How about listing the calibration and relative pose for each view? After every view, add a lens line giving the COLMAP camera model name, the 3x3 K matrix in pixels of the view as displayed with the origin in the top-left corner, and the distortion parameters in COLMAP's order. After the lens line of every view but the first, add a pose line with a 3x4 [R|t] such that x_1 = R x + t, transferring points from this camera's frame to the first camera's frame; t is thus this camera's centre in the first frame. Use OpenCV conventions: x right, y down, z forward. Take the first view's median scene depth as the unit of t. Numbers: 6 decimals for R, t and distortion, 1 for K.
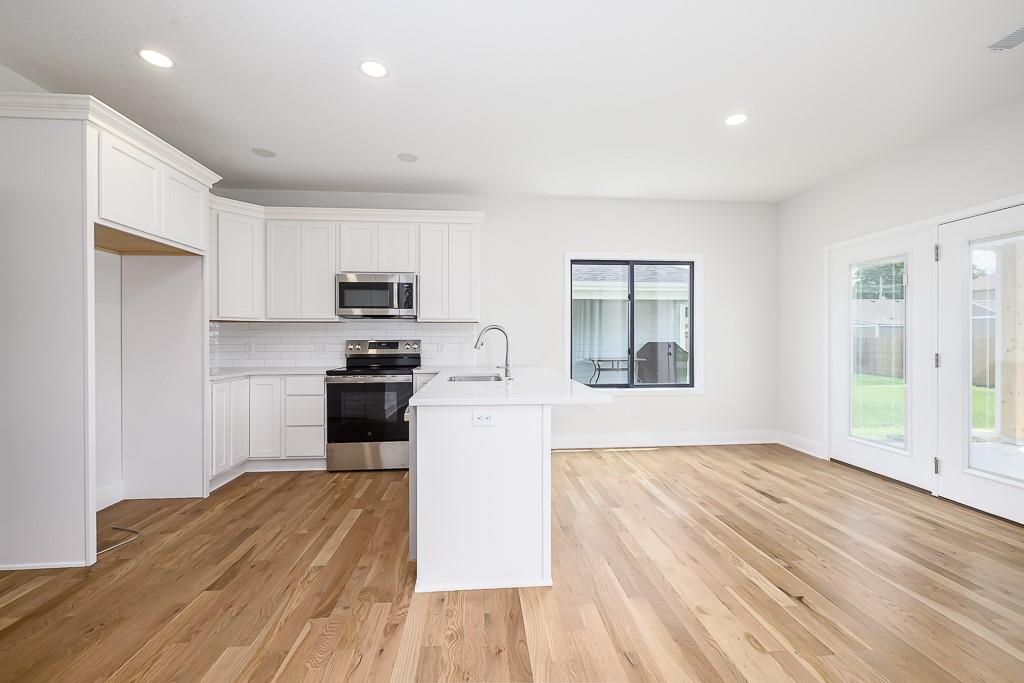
lens RADIAL K [[422.3, 0, 516.6], [0, 422.3, 341.4], [0, 0, 1]] dist [0.001124, -0.000217]
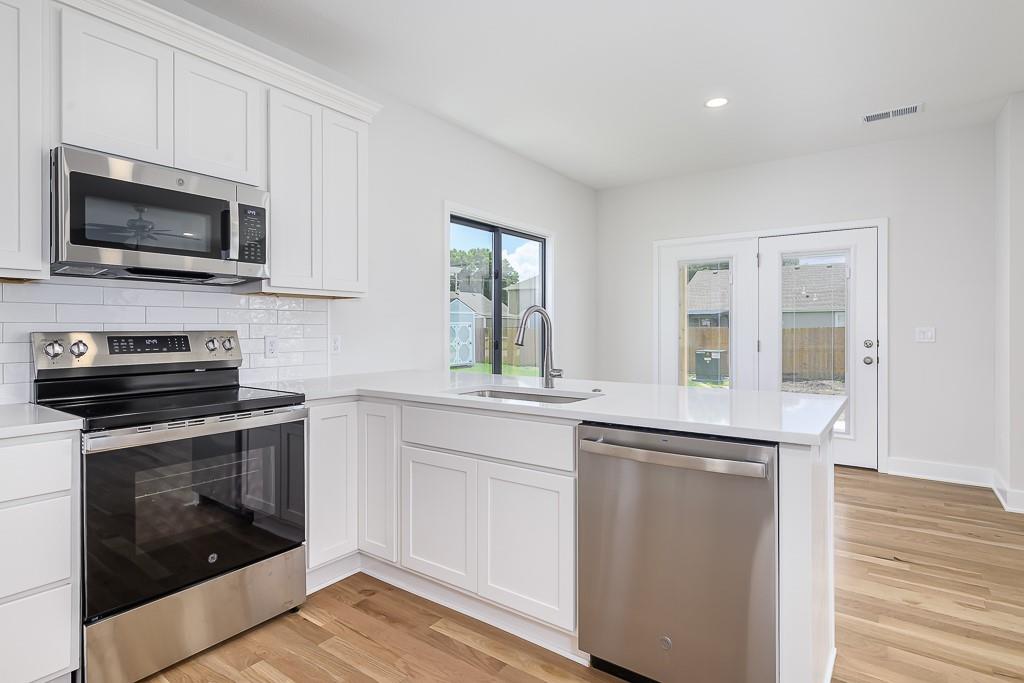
lens RADIAL K [[526.4, 0, 513.5], [0, 526.4, 325.6], [0, 0, 1]] dist [0.000278, 0.001357]
pose [[0.651395, 0.004970, 0.758723, -0.535327], [0.005132, 0.999927, -0.010956, -0.001471], [-0.758722, 0.011031, 0.651322, 0.431690]]
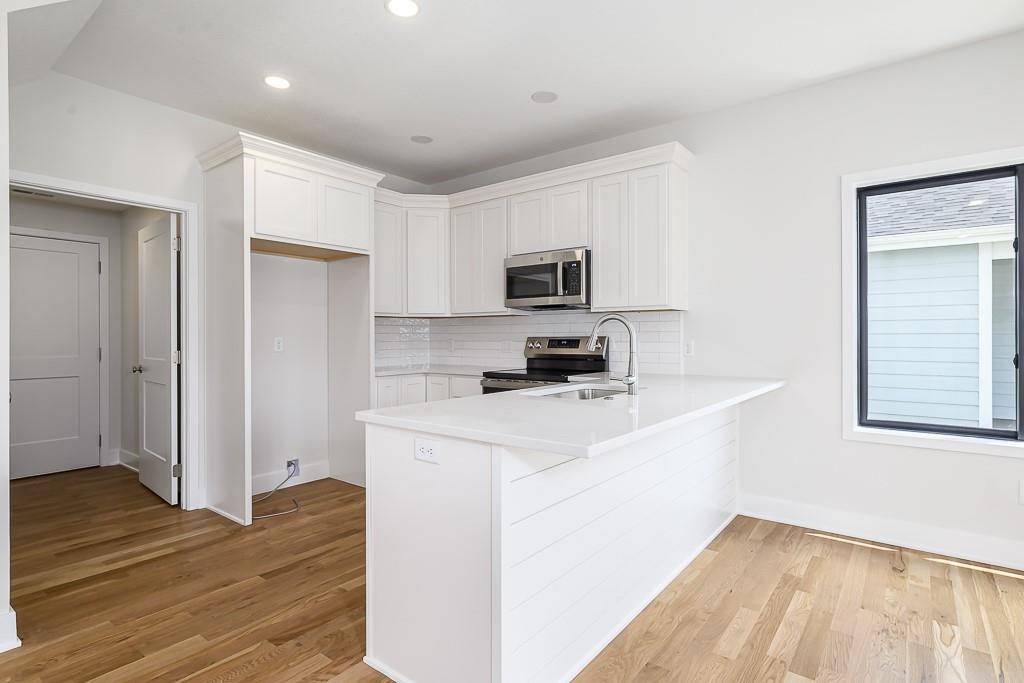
lens RADIAL K [[526.4, 0, 503.8], [0, 526.4, 336.0], [0, 0, 1]] dist [0.000278, 0.001357]
pose [[0.730007, -0.000173, -0.683439, 0.307122], [-0.002914, 0.999990, -0.003366, -0.000933], [0.683433, 0.004449, 0.730000, 0.235535]]
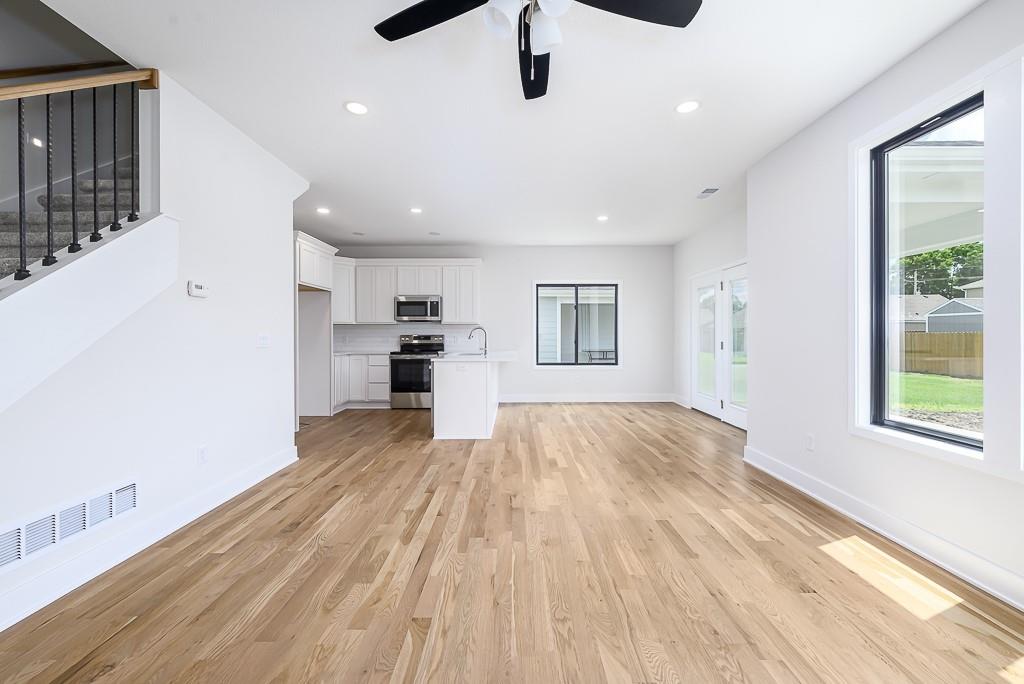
lens RADIAL K [[405.1, 0, 513.2], [0, 405.1, 336.0], [0, 0, 1]] dist [0.002893, 0.000045]
pose [[0.995923, -0.000751, -0.090202, 0.212767], [0.000481, 0.999995, -0.003014, 0.007171], [0.090204, 0.002958, 0.995919, -0.634138]]
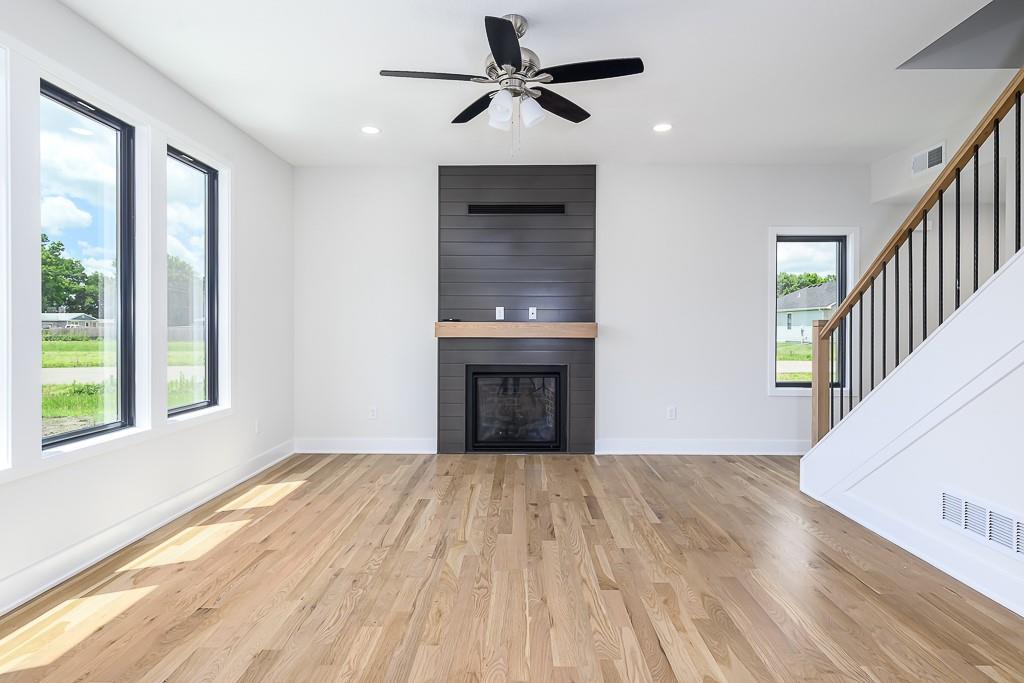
lens RADIAL K [[526.4, 0, 515.2], [0, 526.4, 332.0], [0, 0, 1]] dist [0.000278, 0.001357]
pose [[-0.995243, -0.001119, 0.097414, 0.127875], [0.000148, 0.999916, 0.012996, -0.000569], [-0.097420, 0.012949, -0.995159, 0.392827]]
